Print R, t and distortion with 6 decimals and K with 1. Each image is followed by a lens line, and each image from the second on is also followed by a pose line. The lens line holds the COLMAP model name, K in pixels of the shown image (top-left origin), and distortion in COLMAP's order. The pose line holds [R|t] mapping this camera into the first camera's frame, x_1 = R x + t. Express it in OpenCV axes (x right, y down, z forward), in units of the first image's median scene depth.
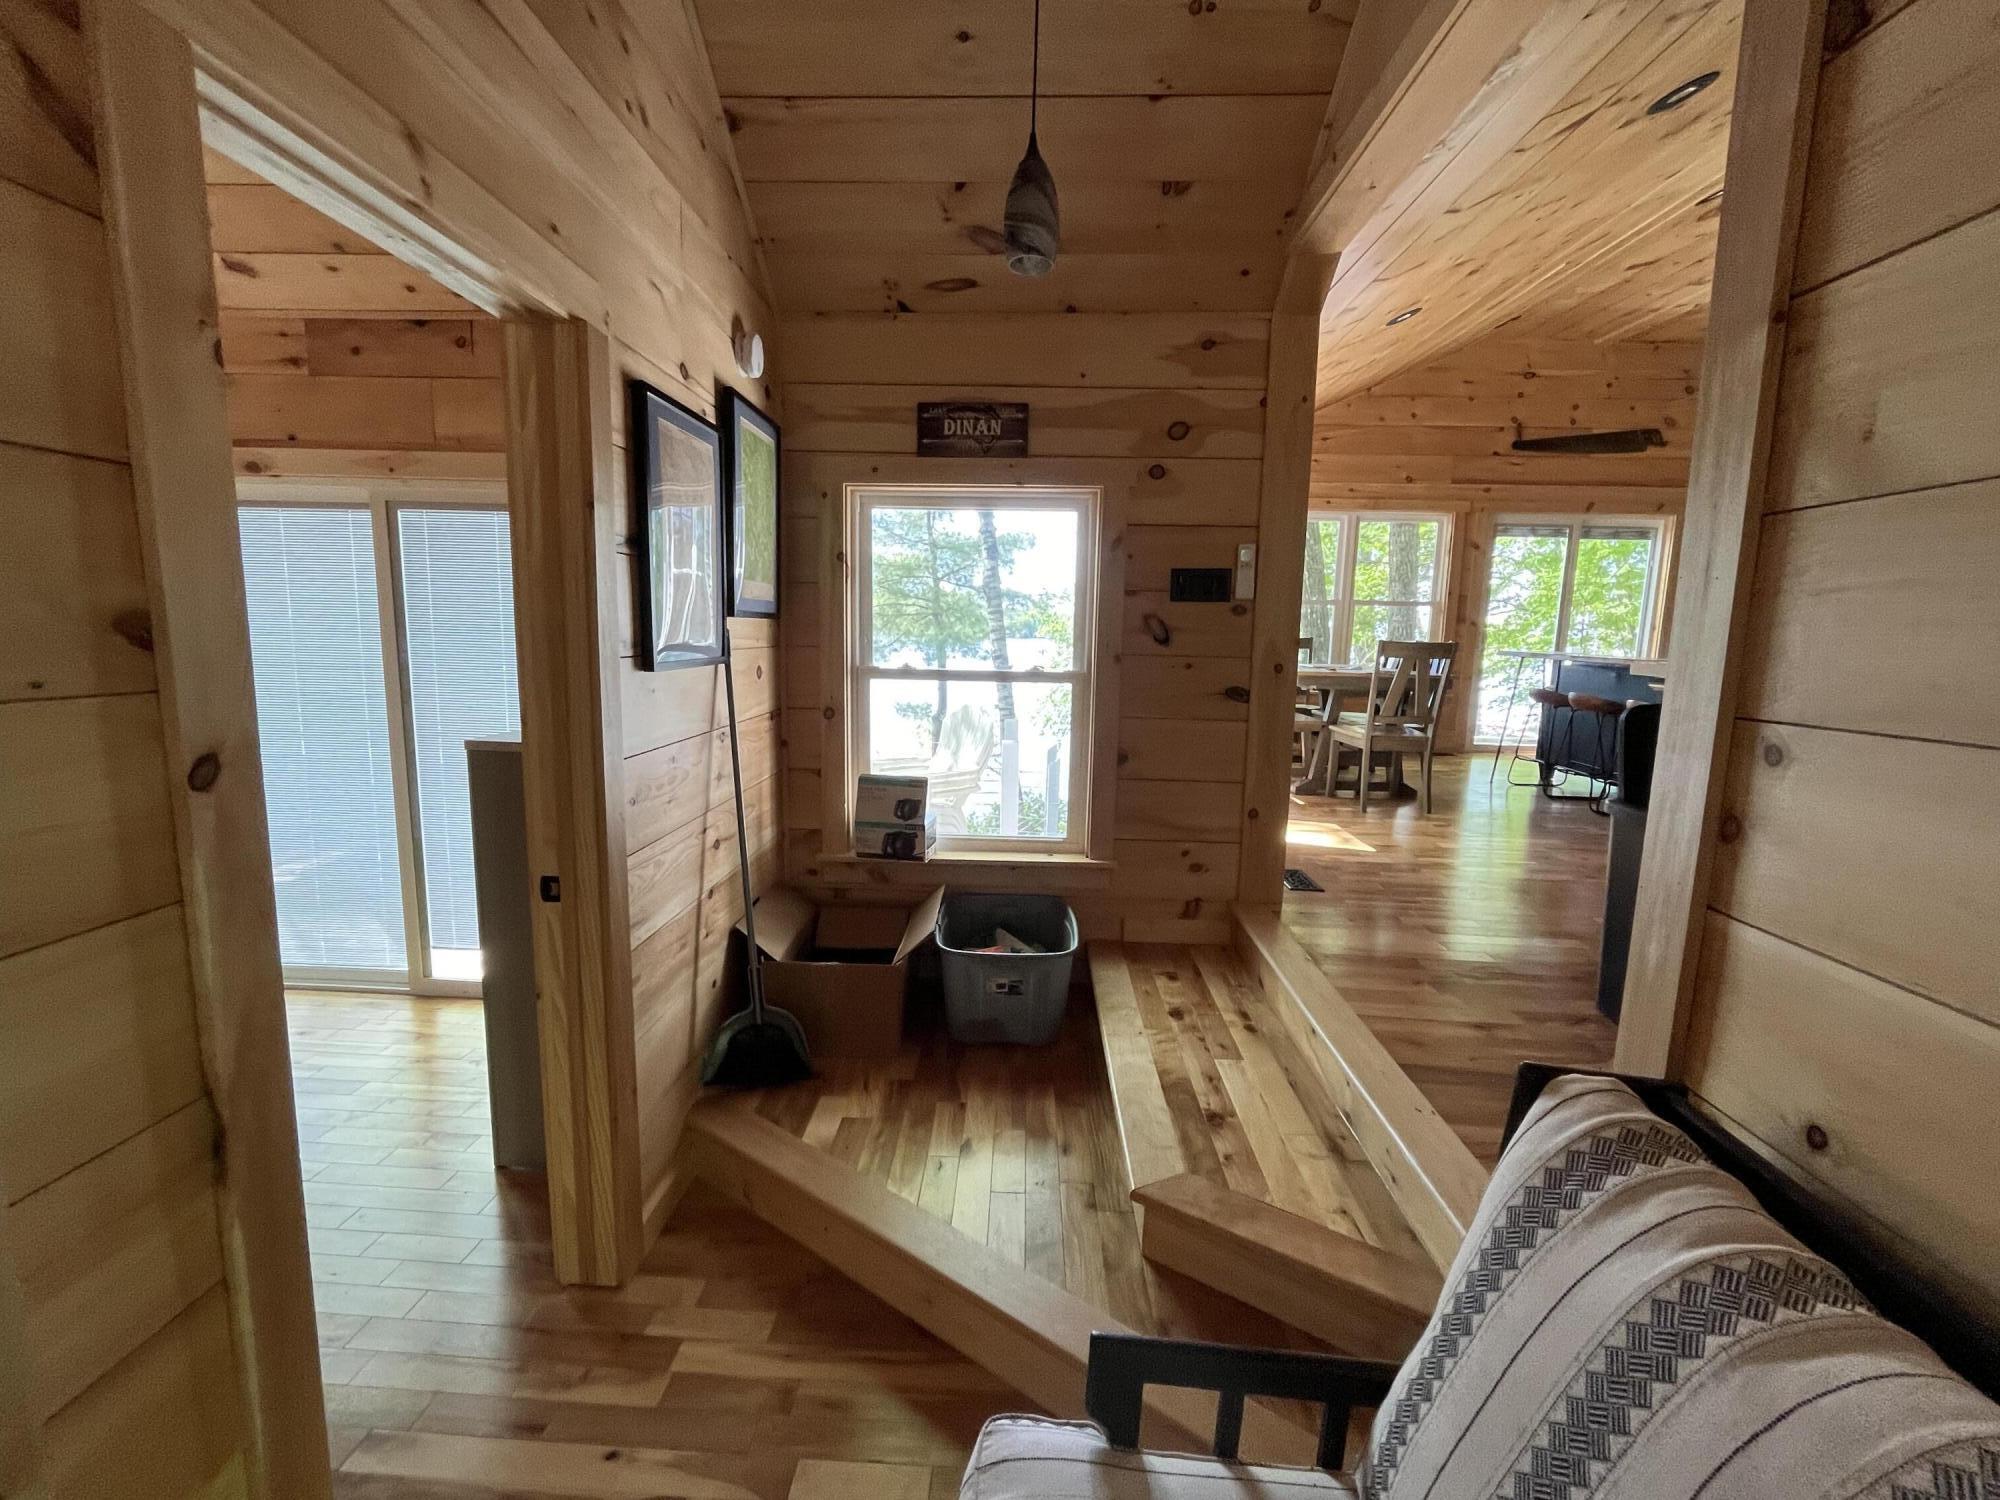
lens RADIAL K [[845.8, 0, 1015.6], [0, 845.8, 751.6], [0, 0, 1]] dist [-0.004110, 0.001484]
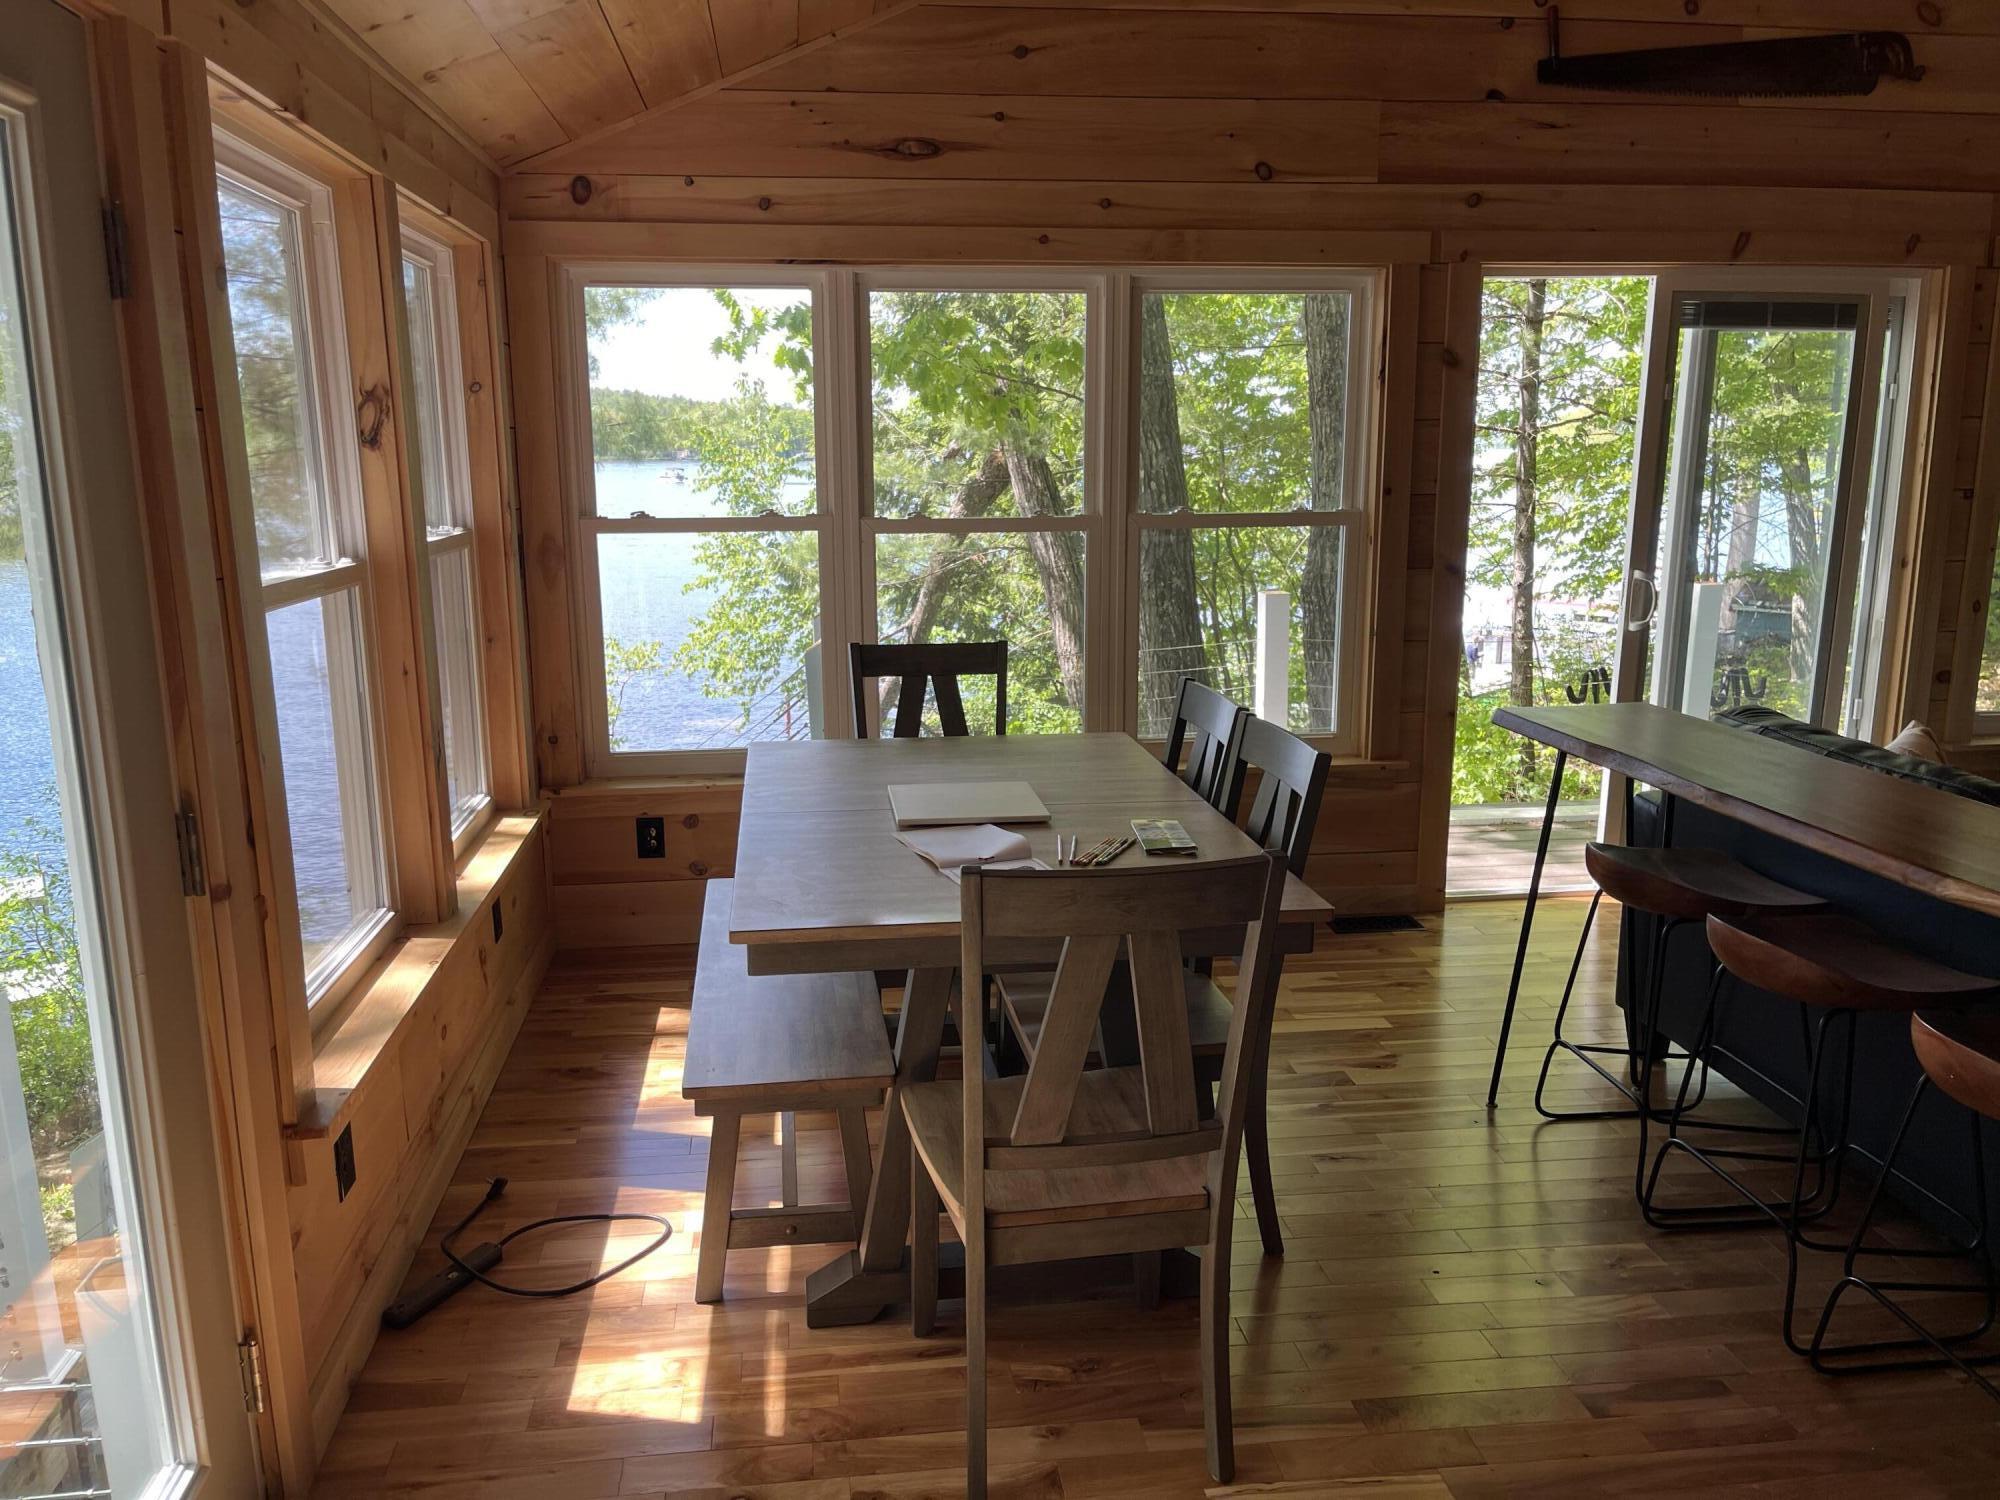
lens RADIAL K [[1490.1, 0, 983.4], [0, 1490.1, 747.3], [0, 0, 1]] dist [0.057986, -0.080009]
pose [[0.988619, -0.055766, 0.139720, 0.251560], [0.048267, 0.997235, 0.056497, -0.125055], [-0.142485, -0.049110, 0.988578, 0.389626]]
